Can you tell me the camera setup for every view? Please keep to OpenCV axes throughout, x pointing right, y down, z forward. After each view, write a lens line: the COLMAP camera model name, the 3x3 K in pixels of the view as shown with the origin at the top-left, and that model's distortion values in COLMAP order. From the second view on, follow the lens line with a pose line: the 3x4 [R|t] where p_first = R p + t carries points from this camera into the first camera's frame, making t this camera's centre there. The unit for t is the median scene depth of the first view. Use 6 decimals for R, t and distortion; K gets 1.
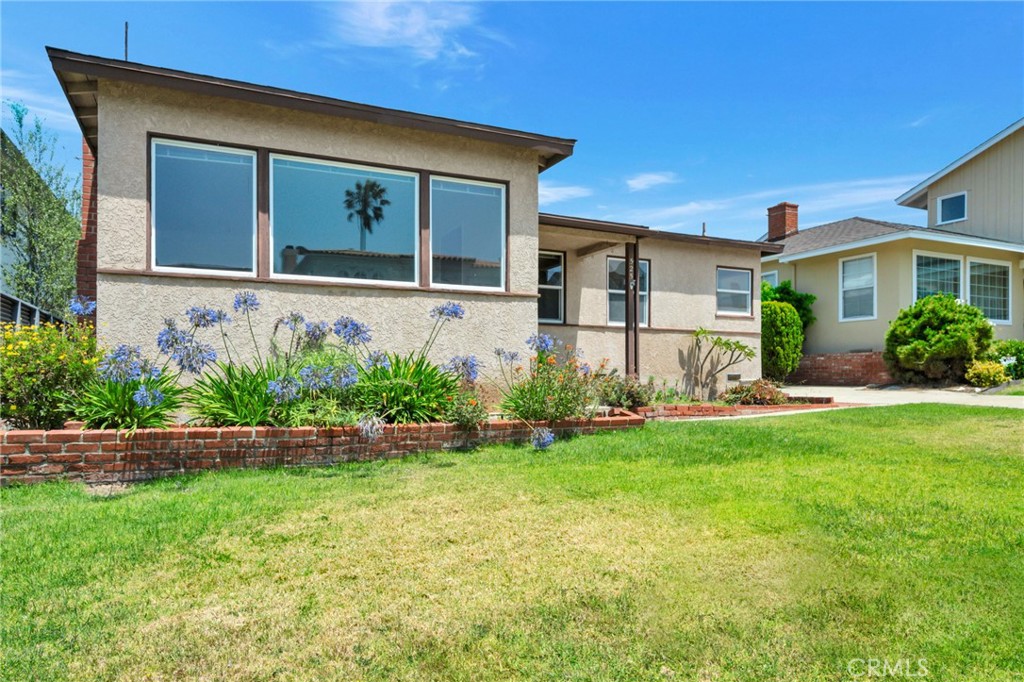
lens RADIAL K [[666.1, 0, 507.6], [0, 666.1, 375.2], [0, 0, 1]] dist [0.000166, -0.000273]
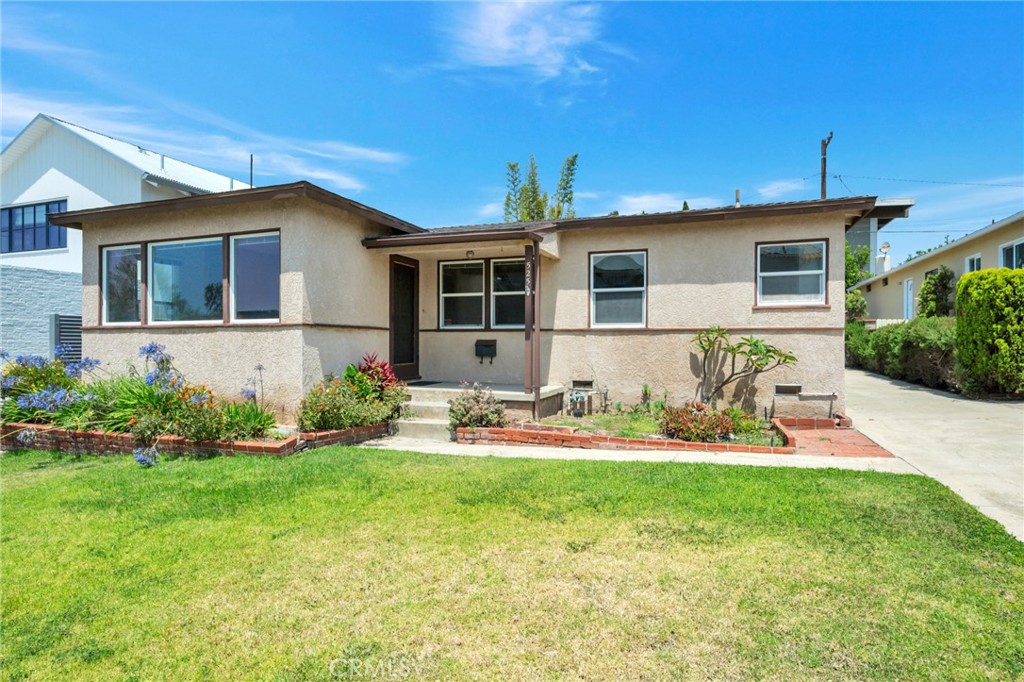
lens RADIAL K [[544.7, 0, 513.5], [0, 544.7, 343.1], [0, 0, 1]] dist [0.002543, 0.000501]
pose [[0.693583, 0.001697, -0.720375, 0.602022], [0.003965, 0.999973, 0.006173, -0.057082], [0.720366, -0.007137, 0.693557, 0.386754]]
